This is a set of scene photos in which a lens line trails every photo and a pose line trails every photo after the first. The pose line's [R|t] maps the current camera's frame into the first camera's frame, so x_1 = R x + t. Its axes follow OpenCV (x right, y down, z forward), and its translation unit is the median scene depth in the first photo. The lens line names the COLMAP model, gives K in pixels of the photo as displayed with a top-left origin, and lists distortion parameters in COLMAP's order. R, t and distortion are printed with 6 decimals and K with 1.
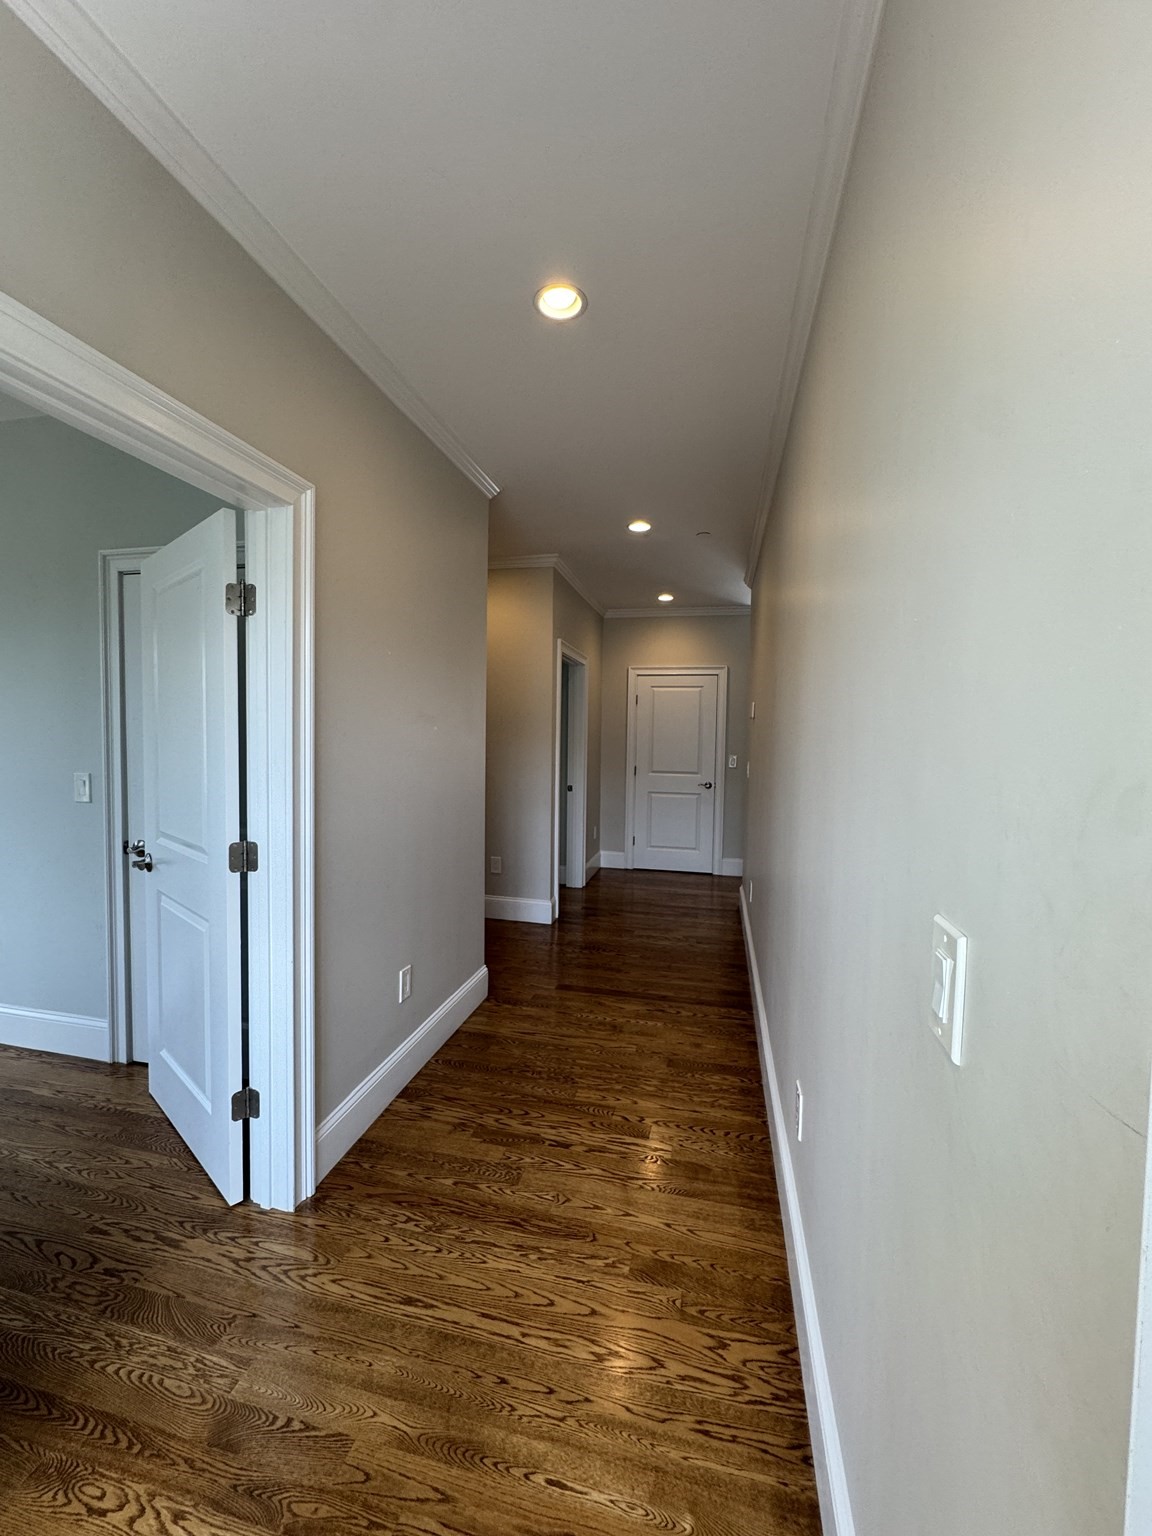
lens RADIAL K [[618.9, 0, 573.6], [0, 618.9, 769.0], [0, 0, 1]] dist [-0.003621, 0.000137]
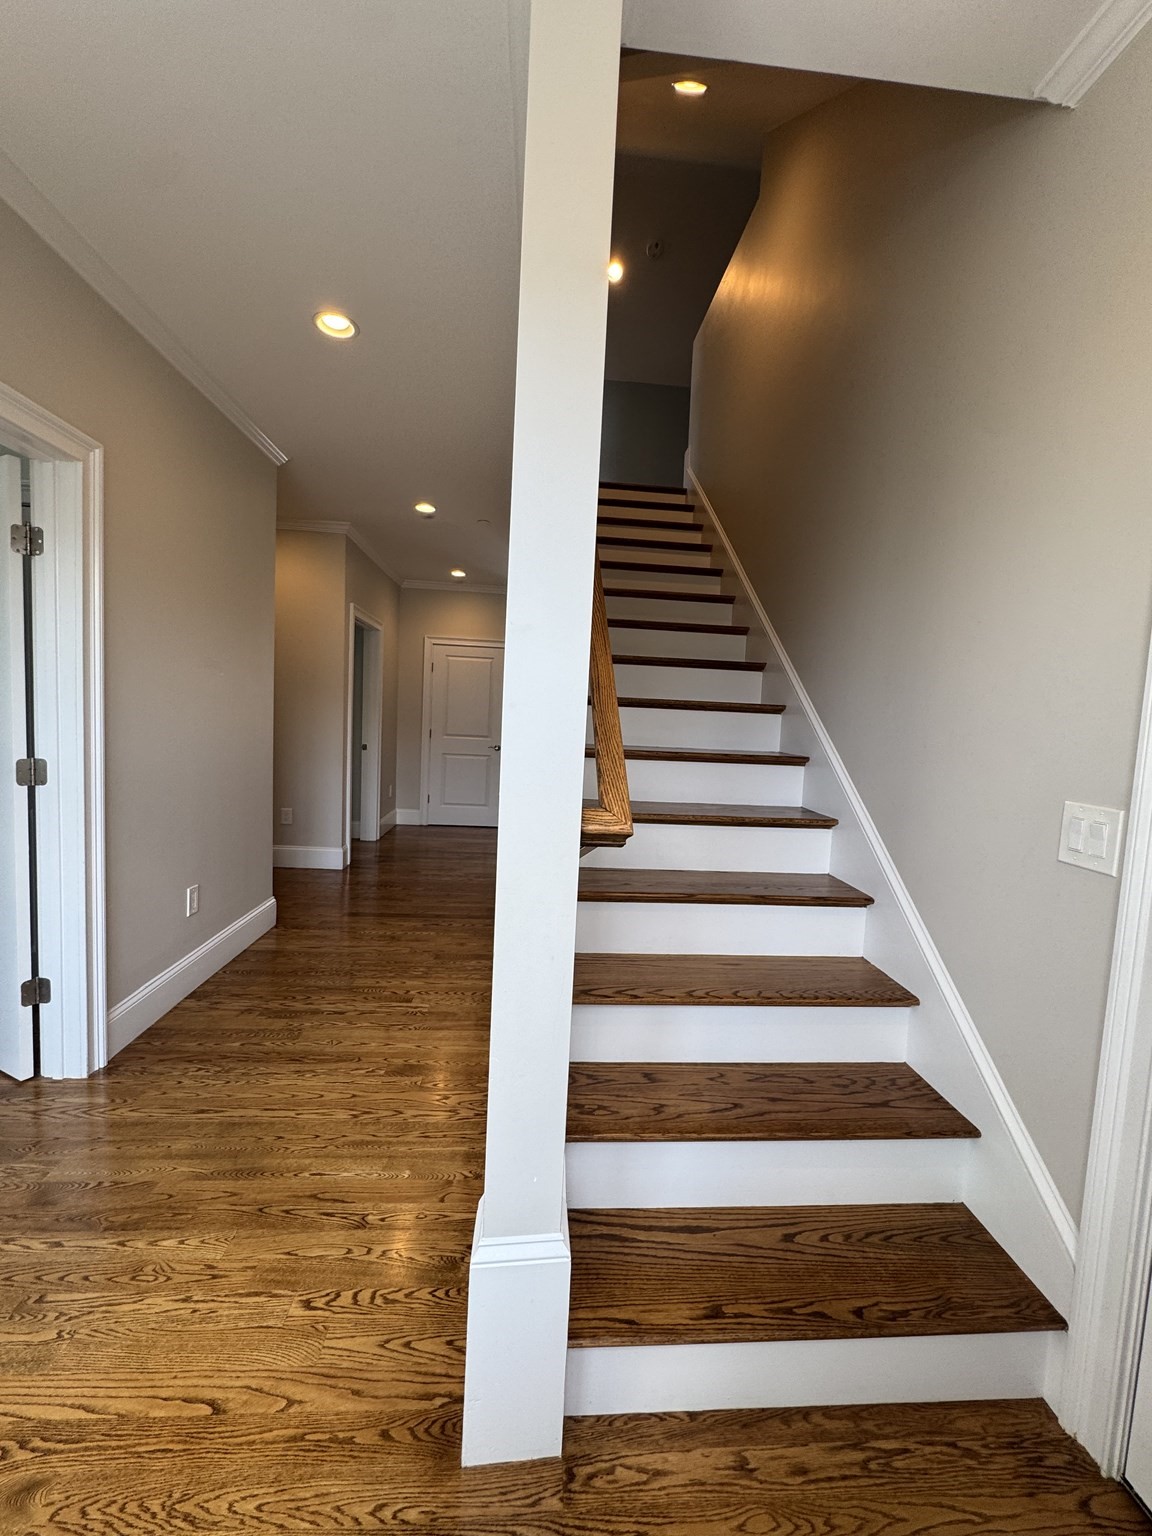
lens RADIAL K [[618.9, 0, 575.5], [0, 618.9, 766.8], [0, 0, 1]] dist [-0.003621, 0.000137]
pose [[0.954478, 0.004864, 0.298241, 0.067908], [-0.014906, 0.999396, 0.031406, 0.075269], [-0.297908, -0.034422, 0.953974, -0.329727]]
